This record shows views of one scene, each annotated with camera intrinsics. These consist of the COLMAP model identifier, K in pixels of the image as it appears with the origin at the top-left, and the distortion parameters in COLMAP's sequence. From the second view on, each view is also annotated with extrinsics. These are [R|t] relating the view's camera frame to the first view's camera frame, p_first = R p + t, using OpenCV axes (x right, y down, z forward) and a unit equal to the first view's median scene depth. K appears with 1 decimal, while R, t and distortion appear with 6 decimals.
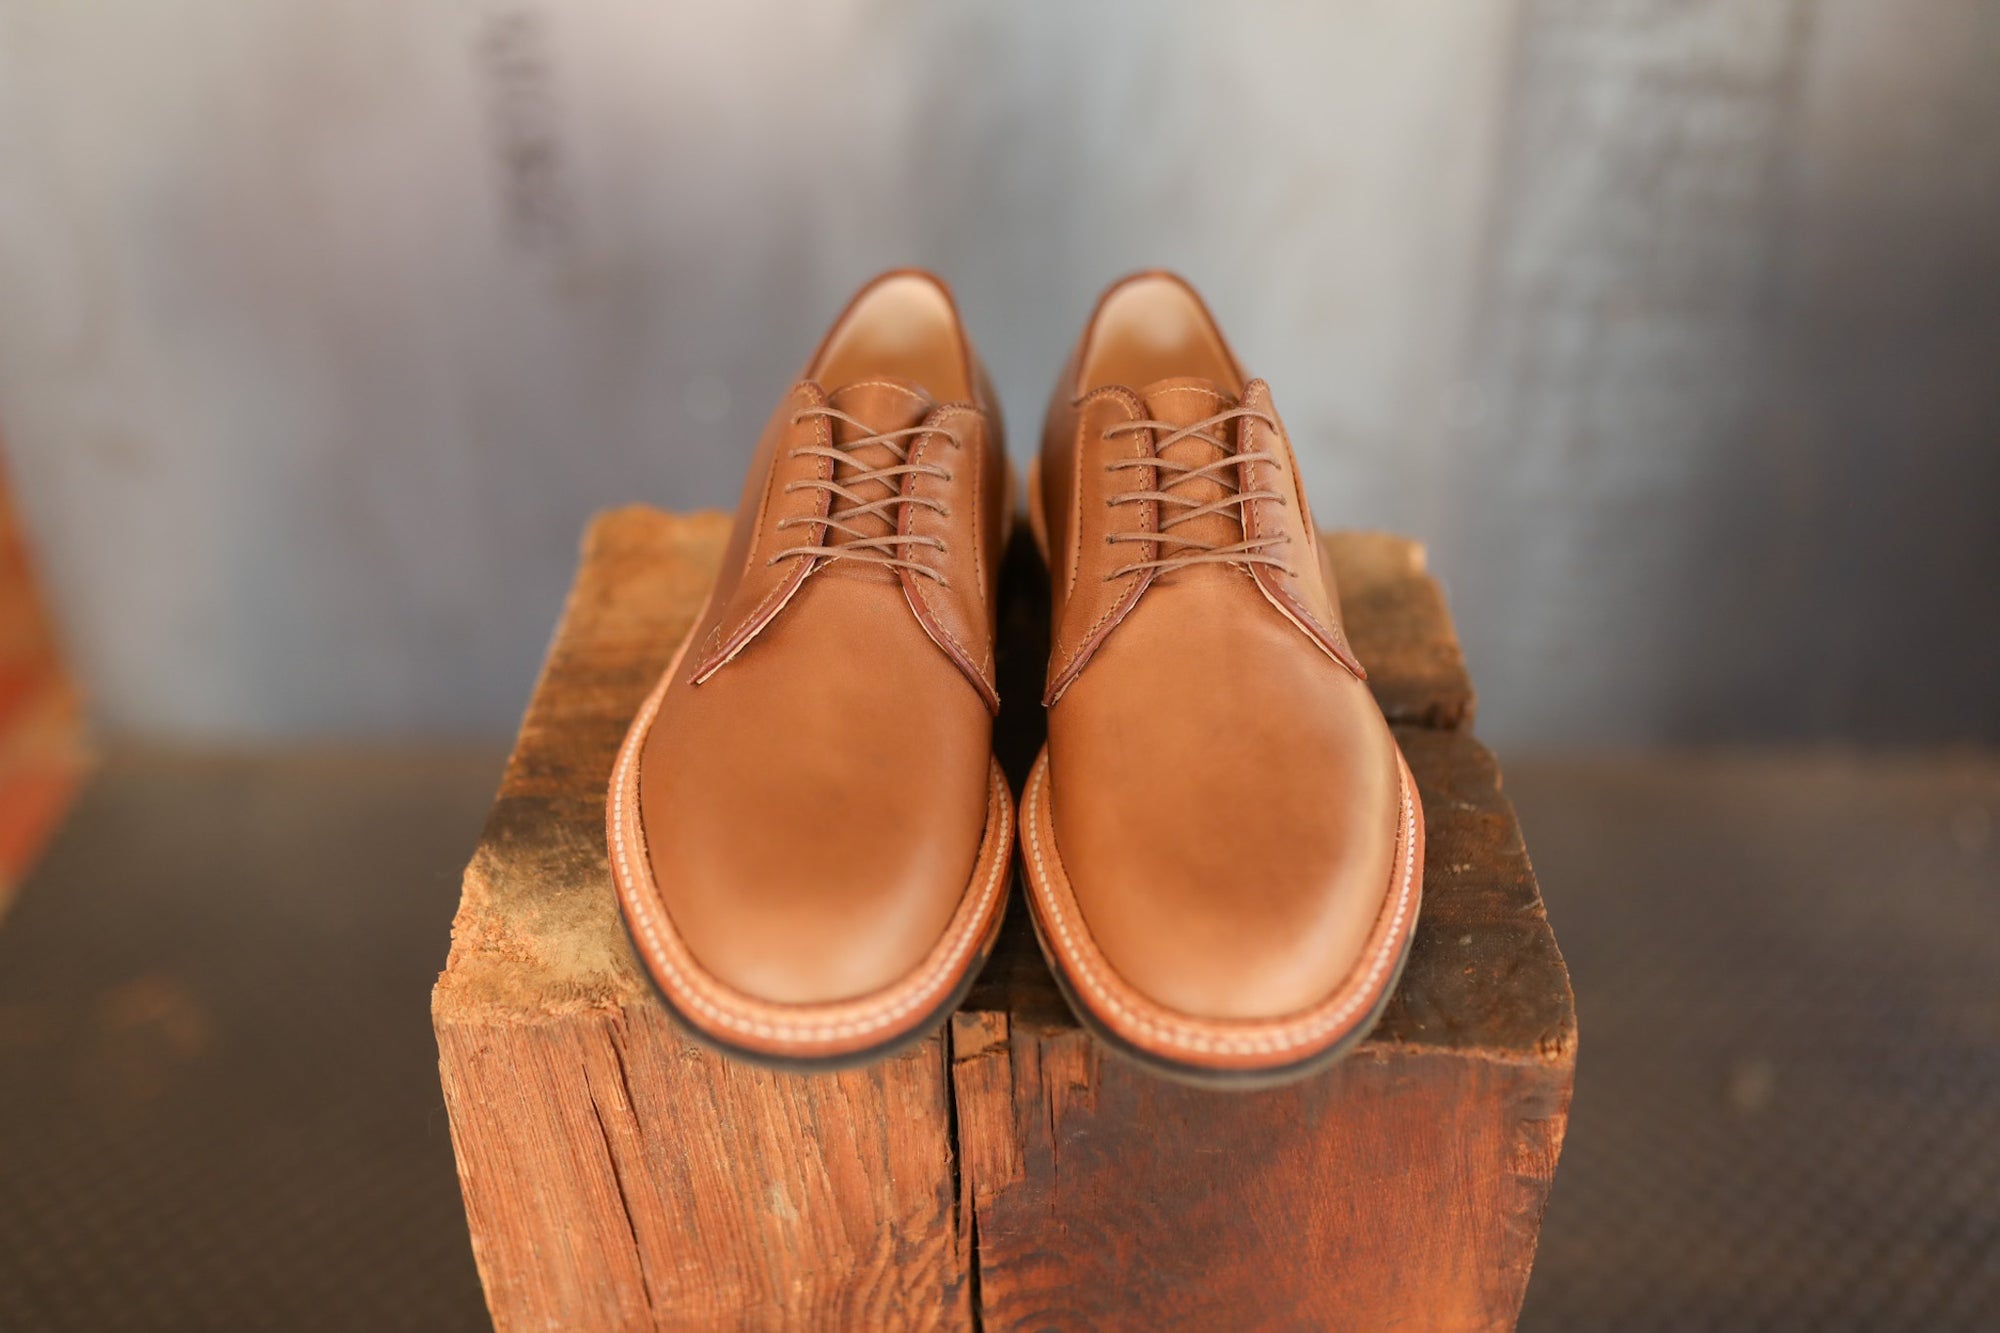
lens RADIAL K [[2032.8, 0, 999.3], [0, 2032.8, 674.9], [0, 0, 1]] dist [-0.046693, 0.000000]
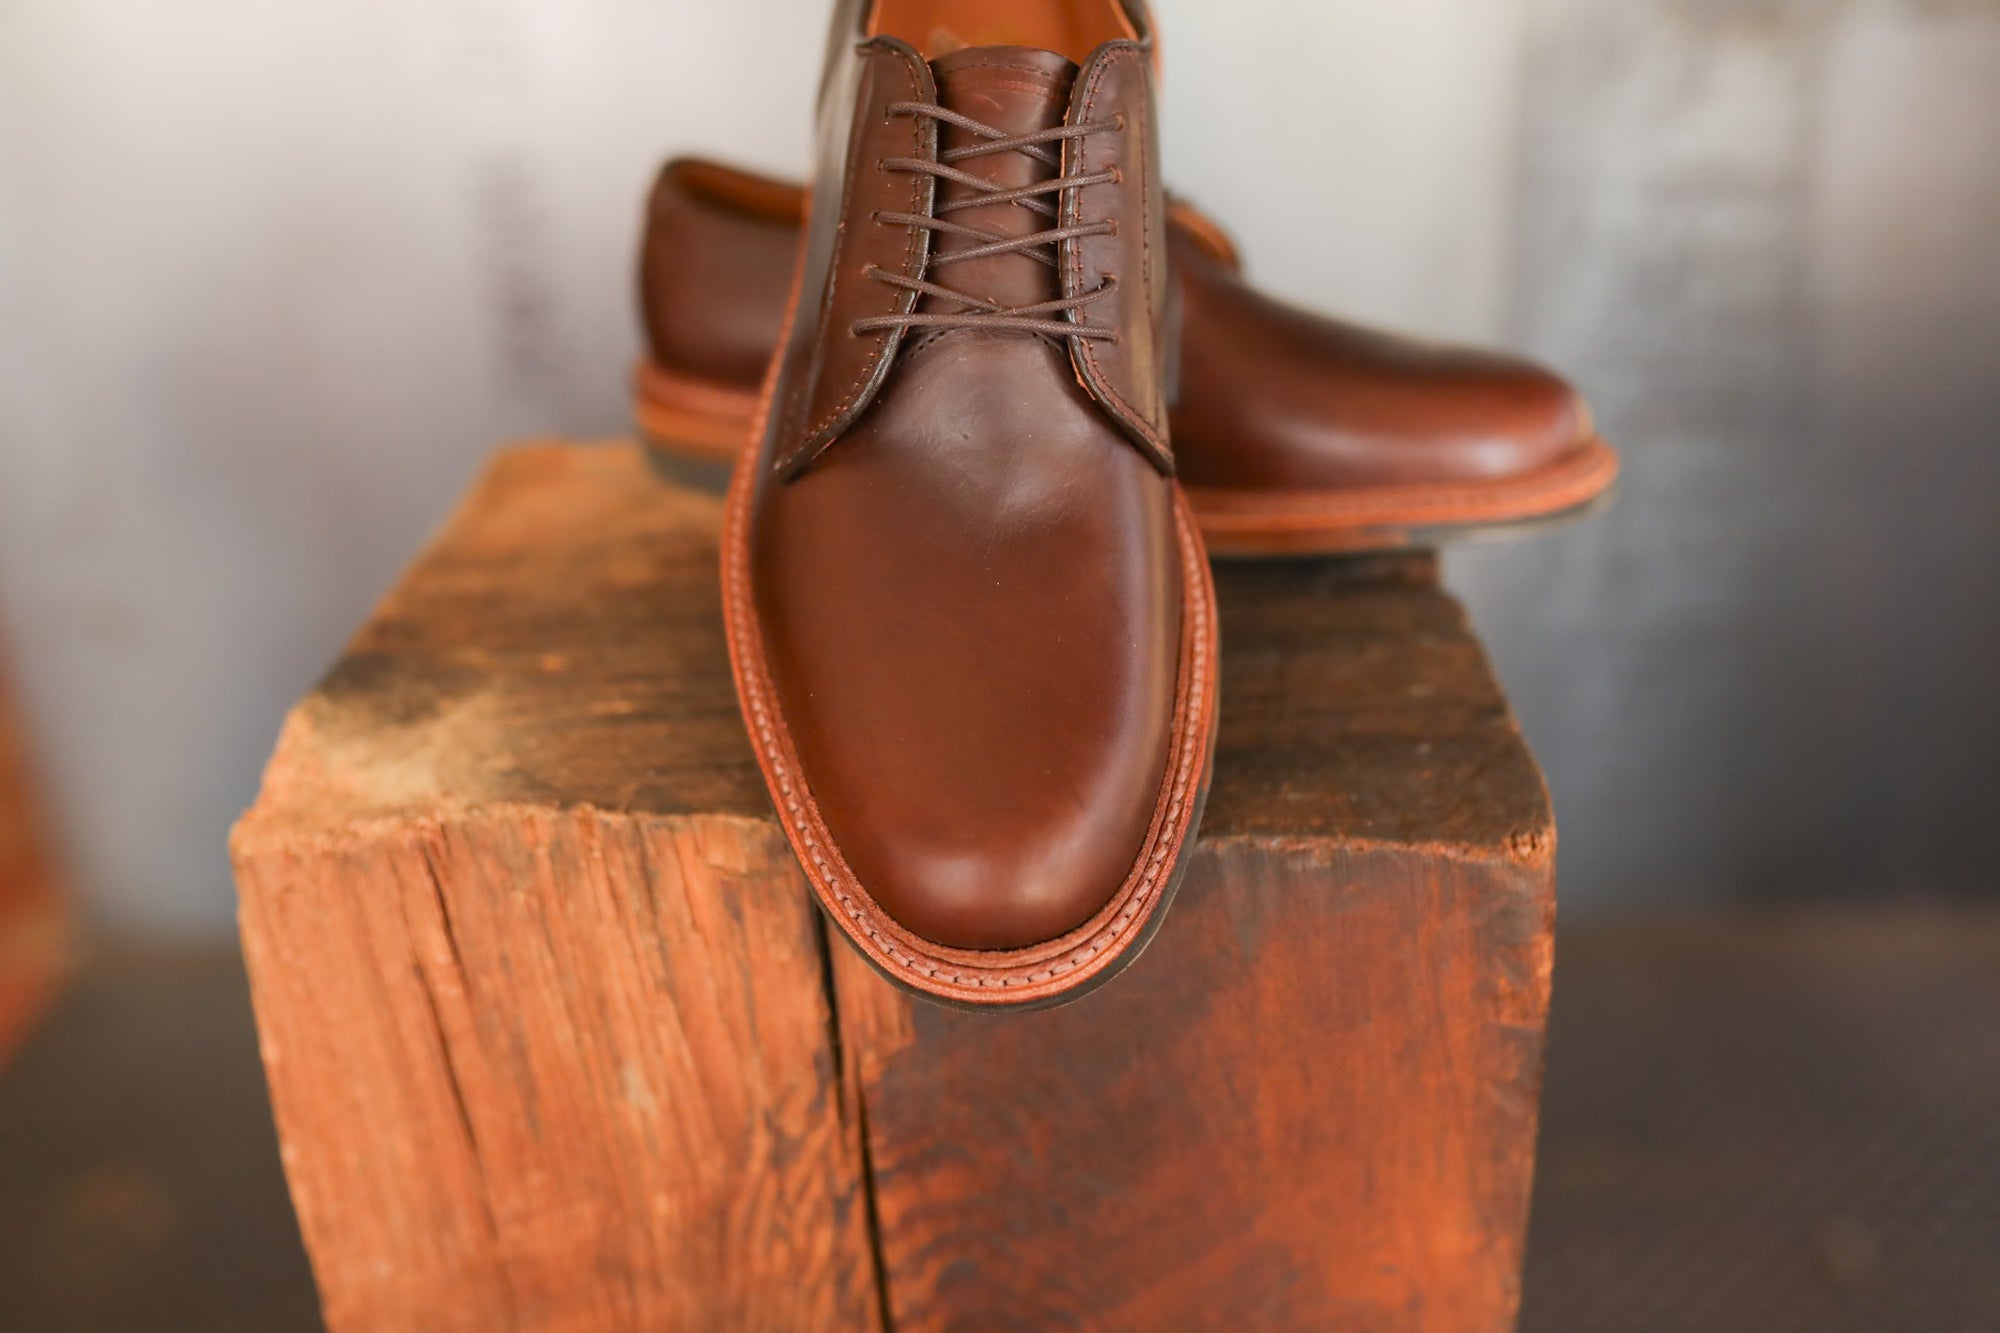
lens RADIAL K [[2032.8, 0, 997.2], [0, 2032.8, 671.2], [0, 0, 1]] dist [-0.046693, 0.000000]
pose [[0.998930, -0.026445, -0.037932, 0.082086], [0.019825, 0.986034, -0.165363, 0.234419], [0.041776, 0.164434, 0.985503, 0.138105]]
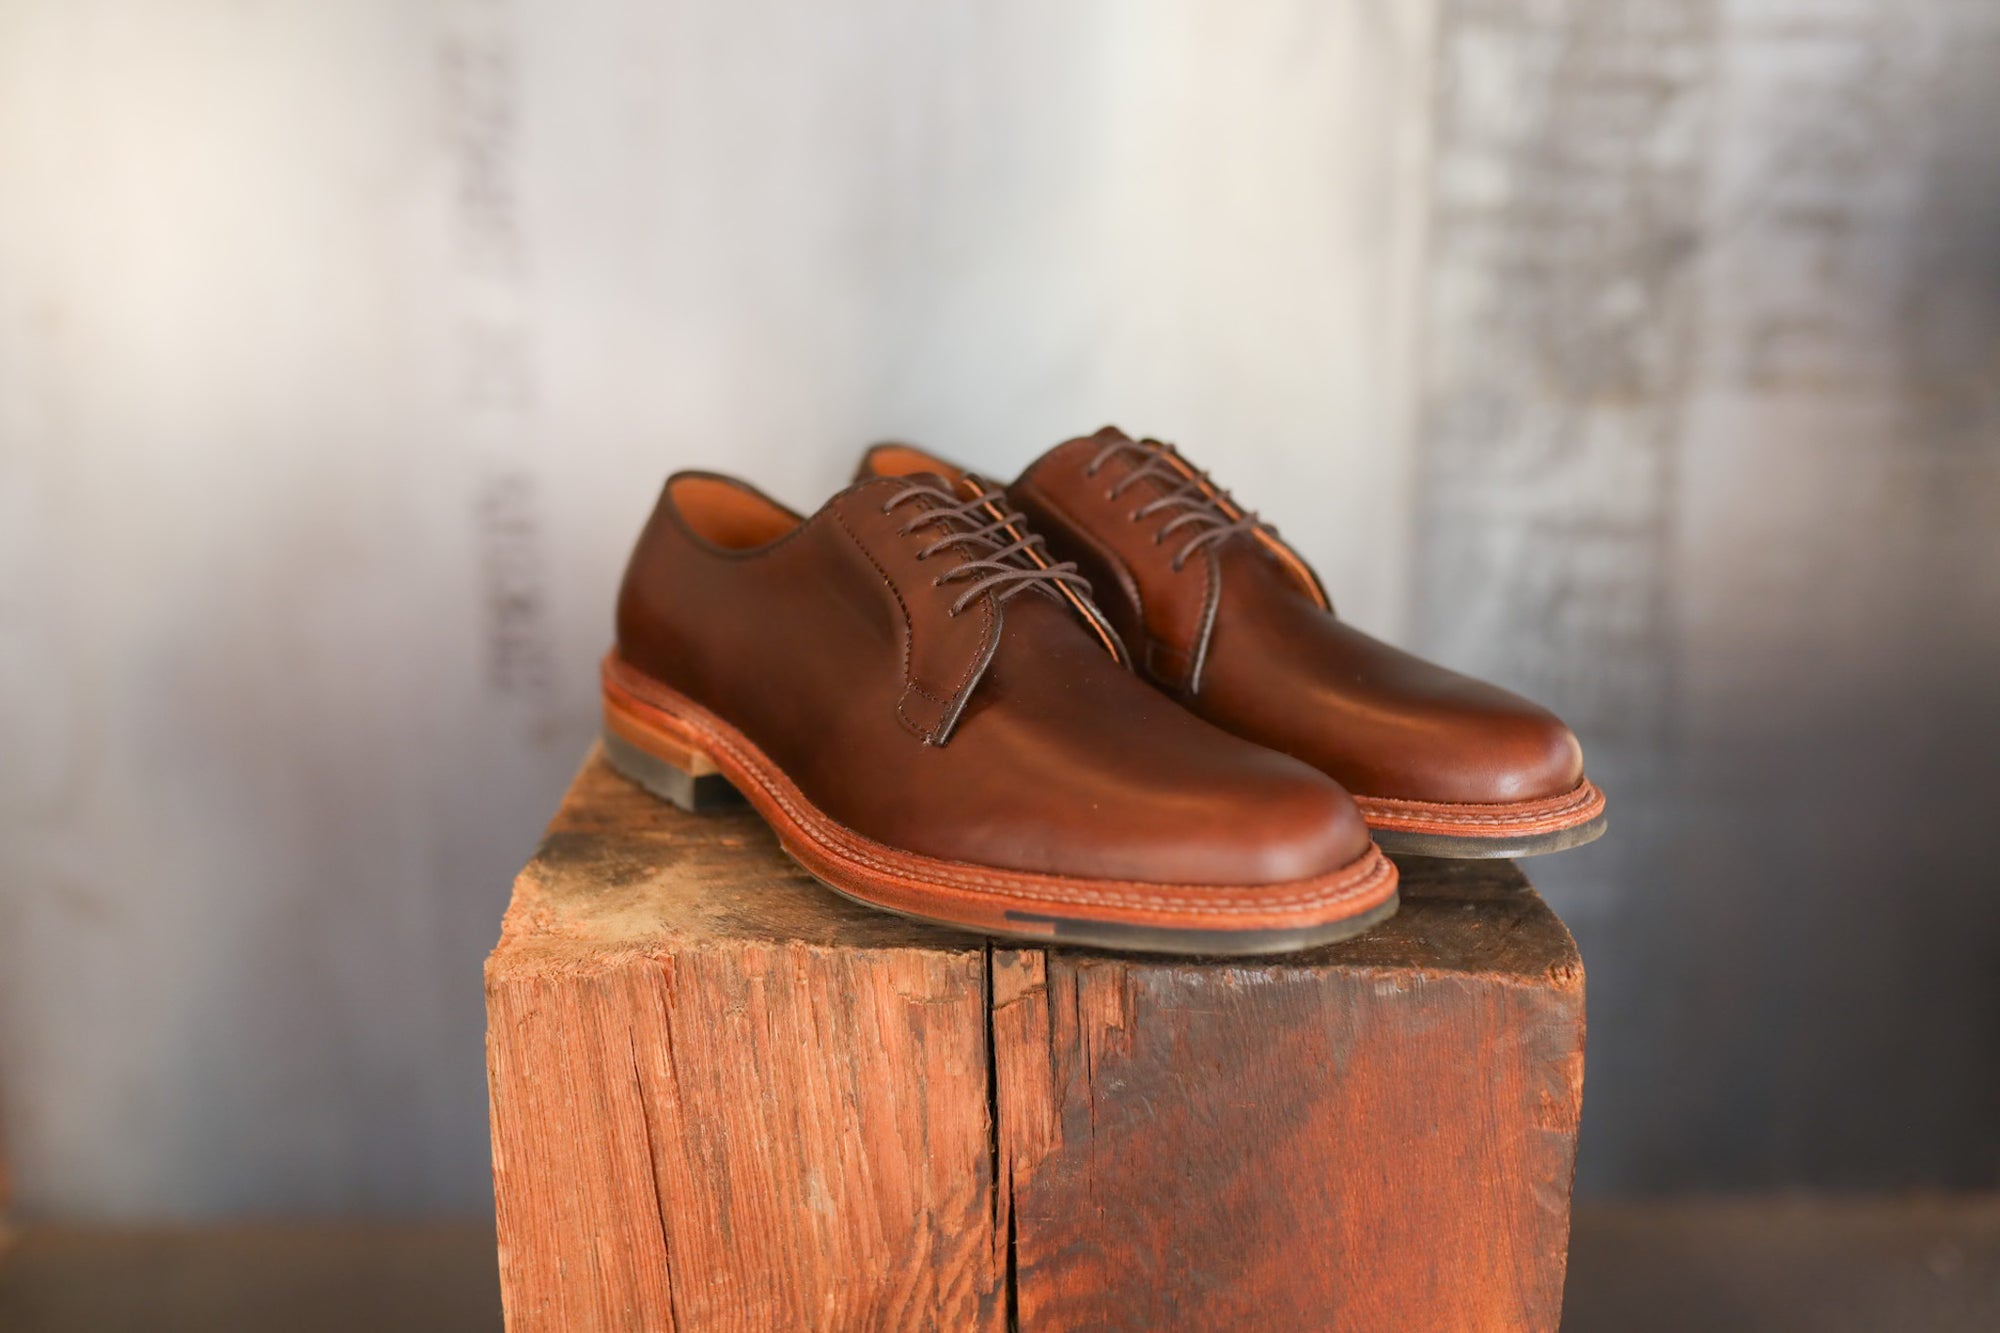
lens RADIAL K [[2032.8, 0, 999.4], [0, 2032.8, 664.8], [0, 0, 1]] dist [-0.046693, 0.000000]
pose [[0.998918, -0.009962, 0.045417, -0.061788], [0.024691, 0.941325, -0.336596, 0.357830], [-0.039399, 0.337354, 0.940553, -0.031286]]
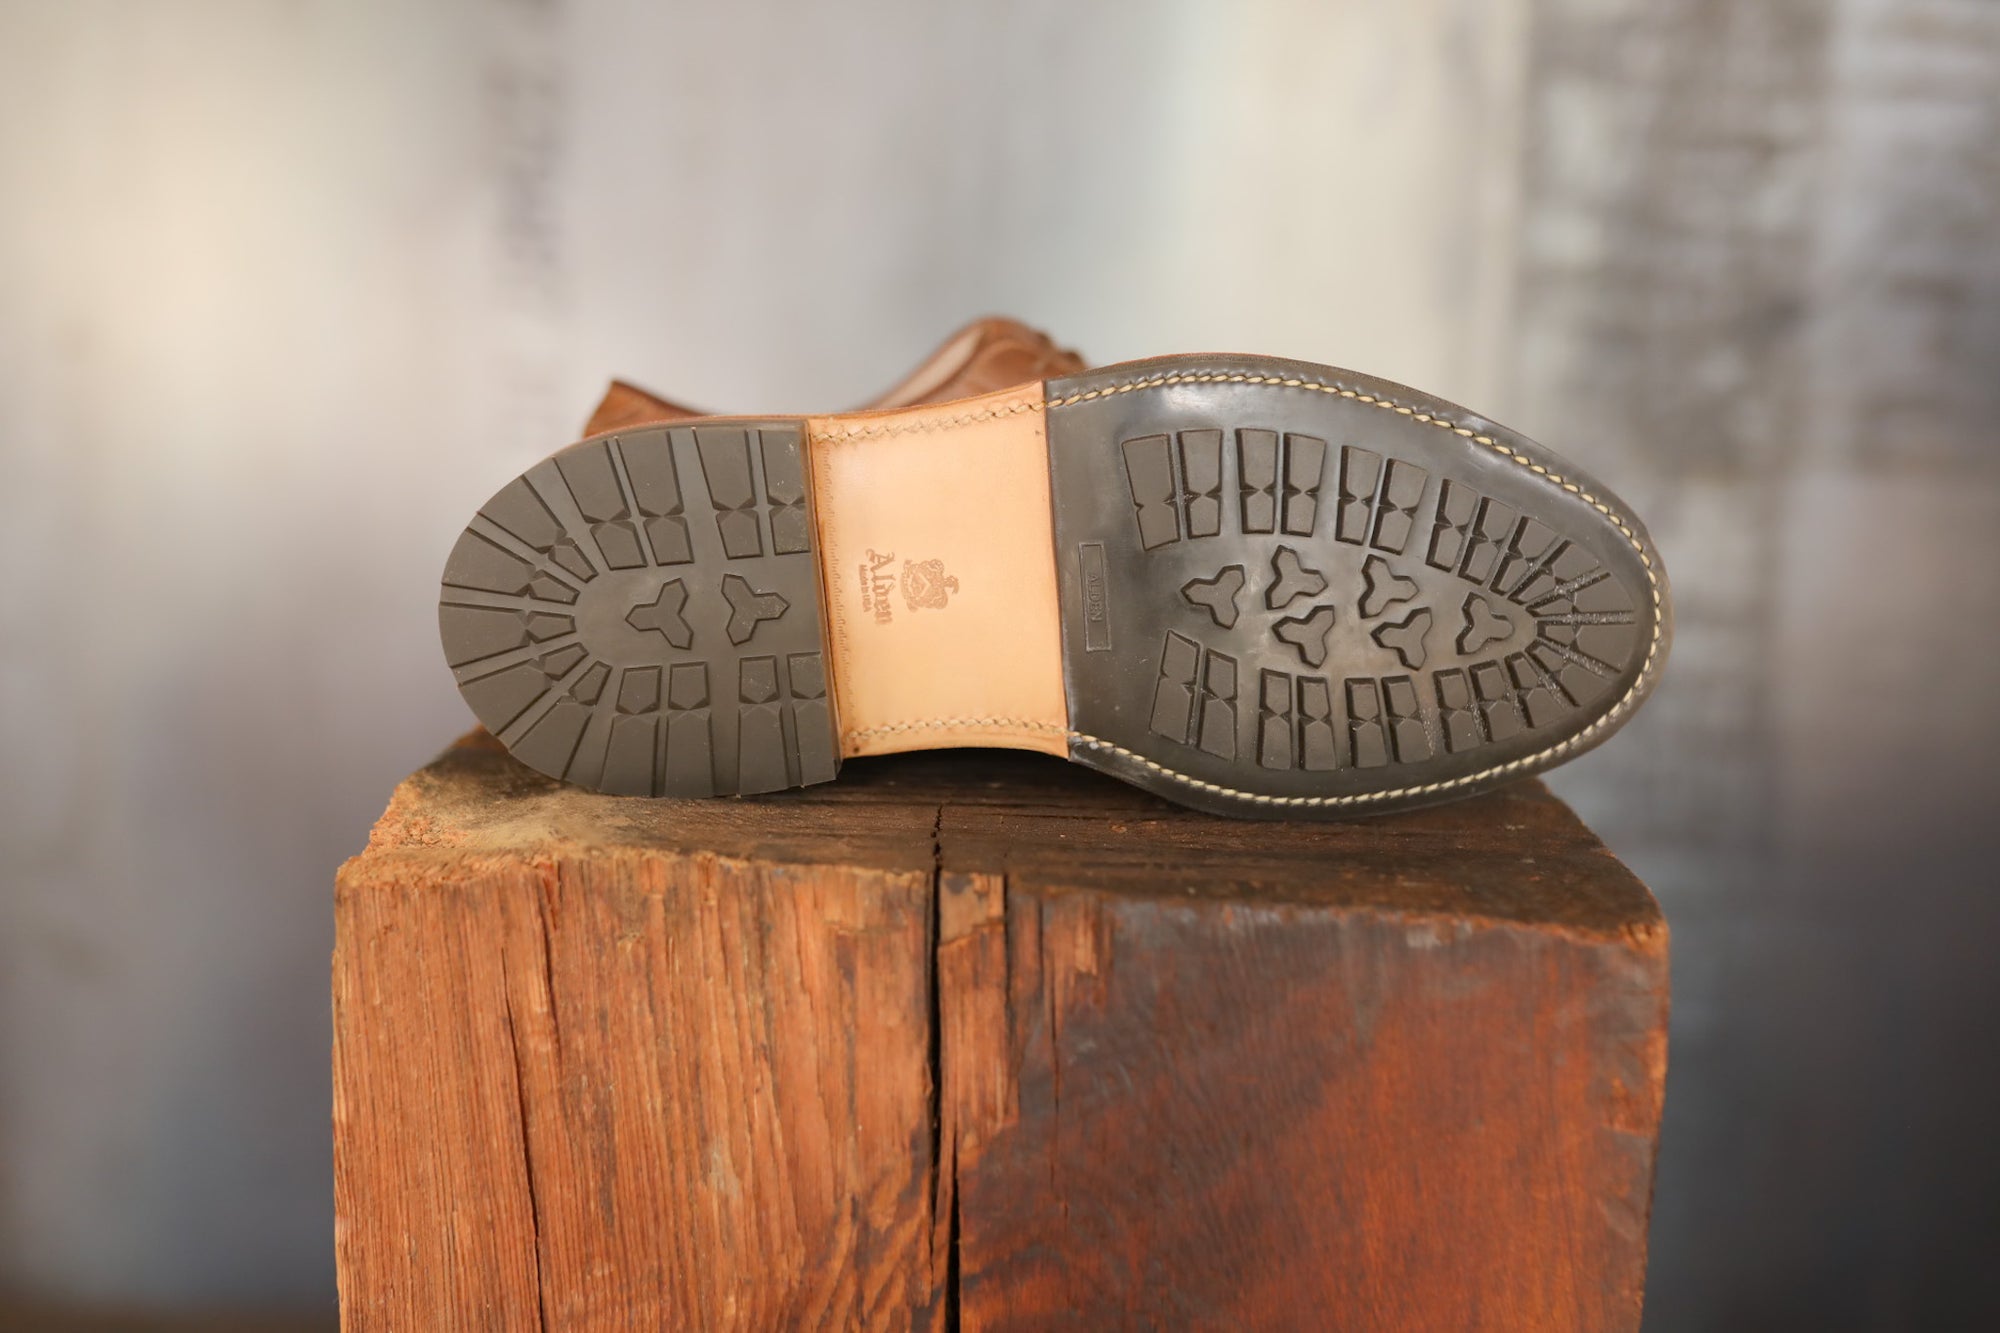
lens RADIAL K [[2032.8, 0, 995.6], [0, 2032.8, 660.5], [0, 0, 1]] dist [-0.046693, 0.000000]
pose [[0.999598, 0.028349, -0.000234, -0.001945], [-0.025884, 0.909219, -0.415513, 0.416067], [-0.011567, 0.415352, 0.909587, 0.169119]]
